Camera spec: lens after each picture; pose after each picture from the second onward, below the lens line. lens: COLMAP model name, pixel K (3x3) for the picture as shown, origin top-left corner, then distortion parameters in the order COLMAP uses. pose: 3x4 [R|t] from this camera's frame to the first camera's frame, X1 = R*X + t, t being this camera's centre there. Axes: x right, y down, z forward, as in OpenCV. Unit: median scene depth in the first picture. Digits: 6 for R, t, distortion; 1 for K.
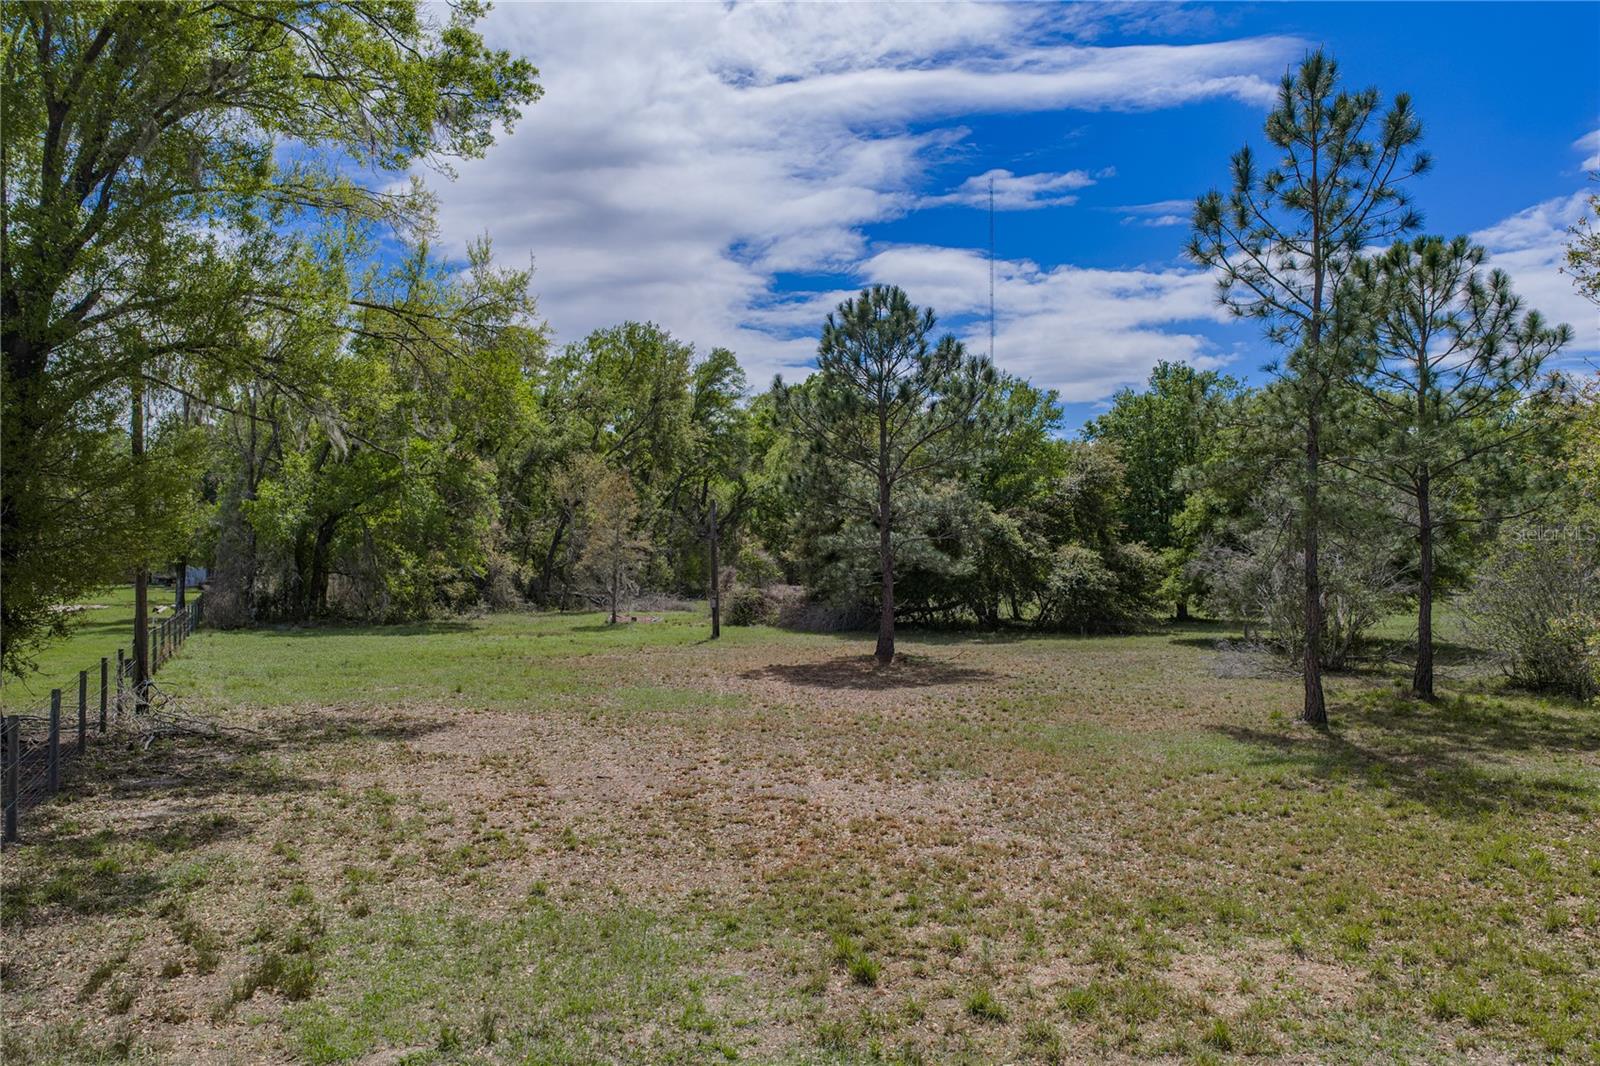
lens RADIAL K [[1250.8, 0, 799.8], [0, 1250.8, 503.3], [0, 0, 1]] dist [-0.139103, 0.426927]
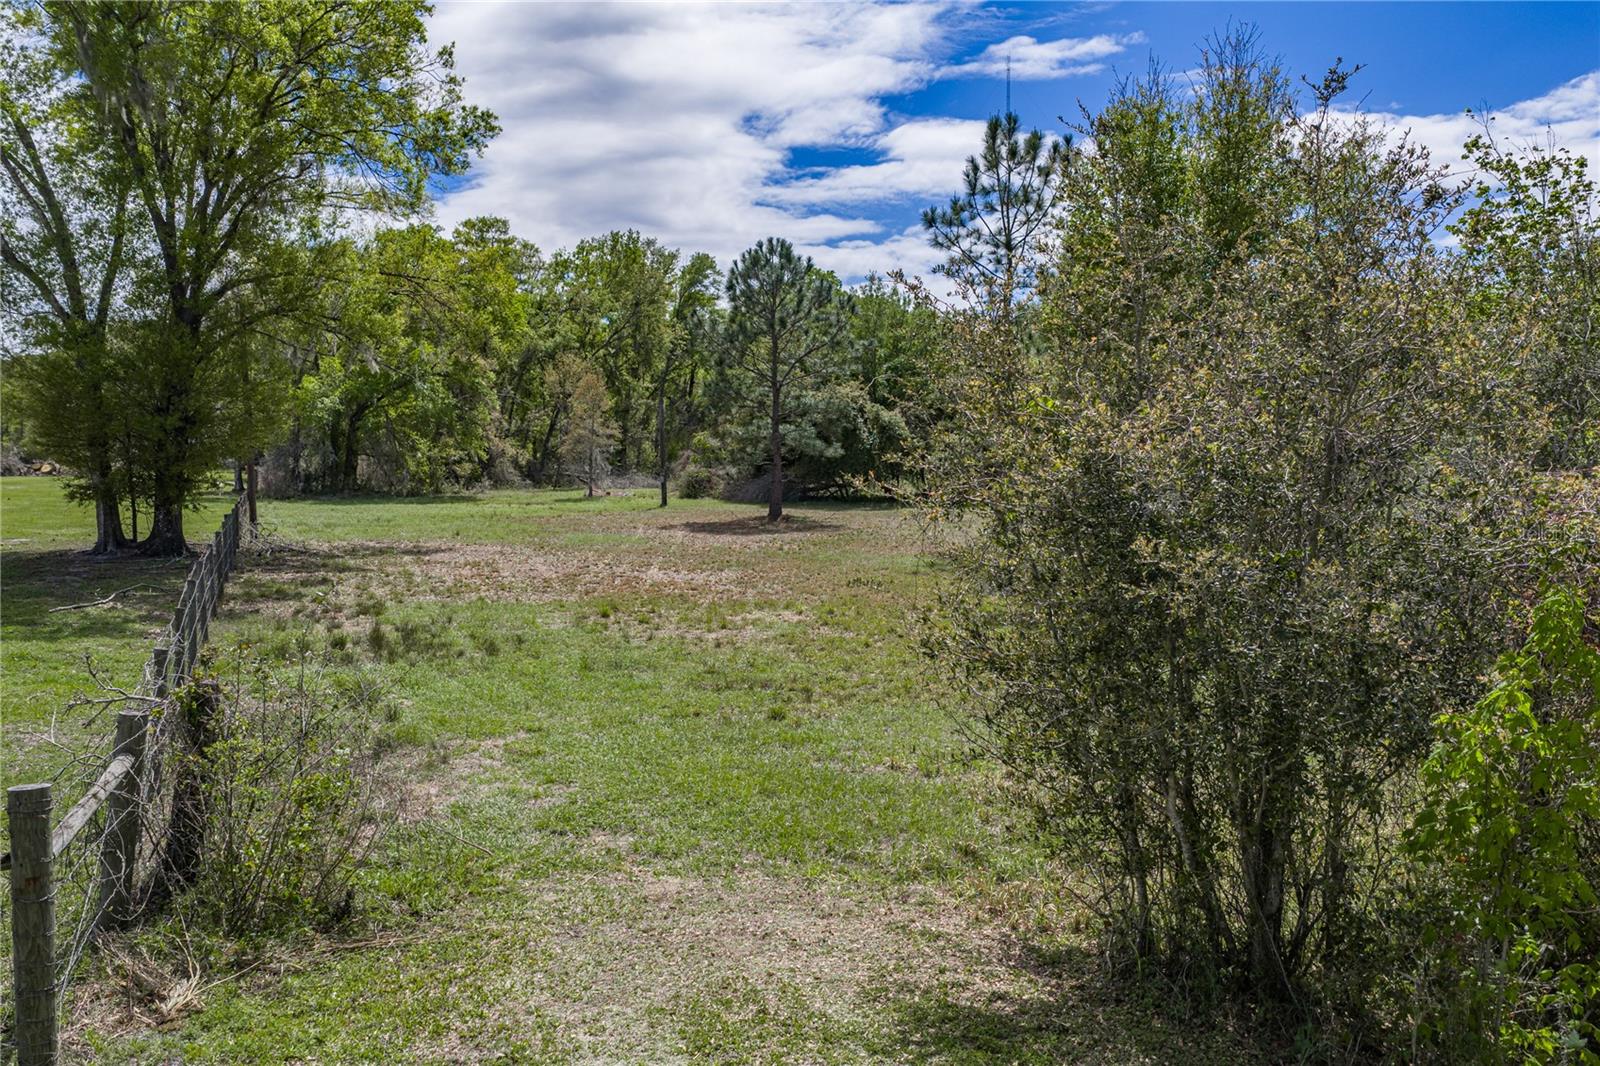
lens RADIAL K [[1306.5, 0, 799.6], [0, 1306.5, 557.5], [0, 0, 1]] dist [0.036076, -0.020573]
pose [[0.999633, 0.006756, -0.026253, 0.070039], [-0.003251, 0.991333, 0.131336, -0.011671], [0.026912, -0.131202, 0.990990, -0.223389]]
